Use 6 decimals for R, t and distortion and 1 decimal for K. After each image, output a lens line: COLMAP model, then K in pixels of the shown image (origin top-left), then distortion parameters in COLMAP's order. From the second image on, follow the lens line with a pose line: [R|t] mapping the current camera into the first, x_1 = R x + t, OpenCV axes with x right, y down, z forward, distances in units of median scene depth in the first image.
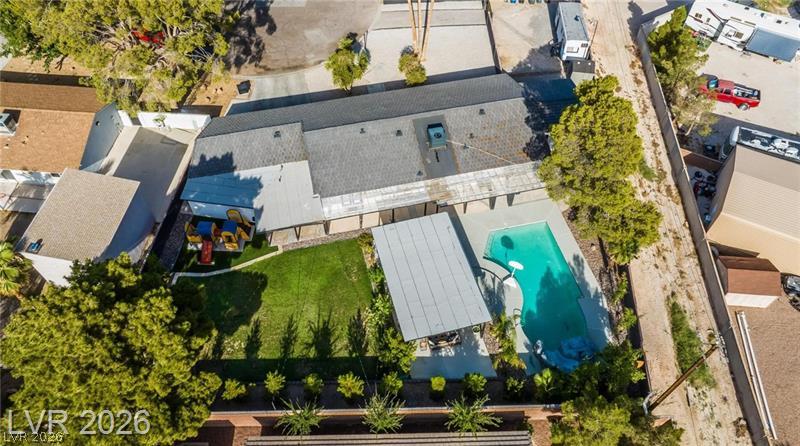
lens RADIAL K [[564.4, 0, 400.0], [0, 564.4, 223.0], [0, 0, 1]] dist [-0.008122, 0.000606]
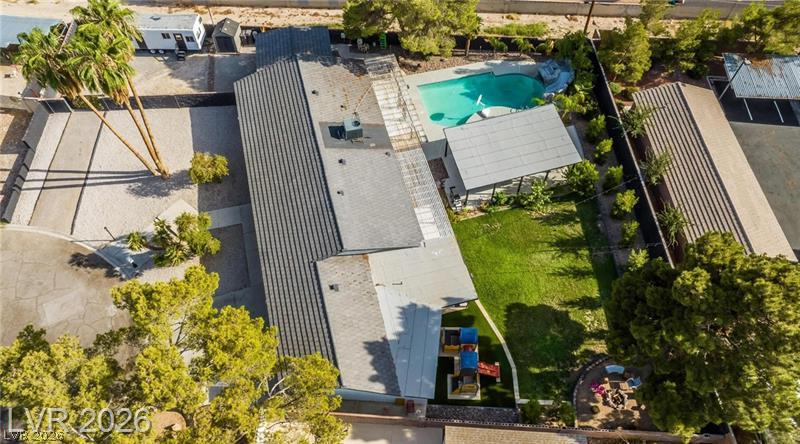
lens RADIAL K [[574.8, 0, 400.0], [0, 574.8, 222.0], [0, 0, 1]] dist [-0.038354, 0.023855]
pose [[-0.026886, -0.835972, 0.548114, -0.624269], [0.791413, 0.317169, 0.522560, -0.570472], [-0.610690, 0.447834, 0.653072, 0.420372]]
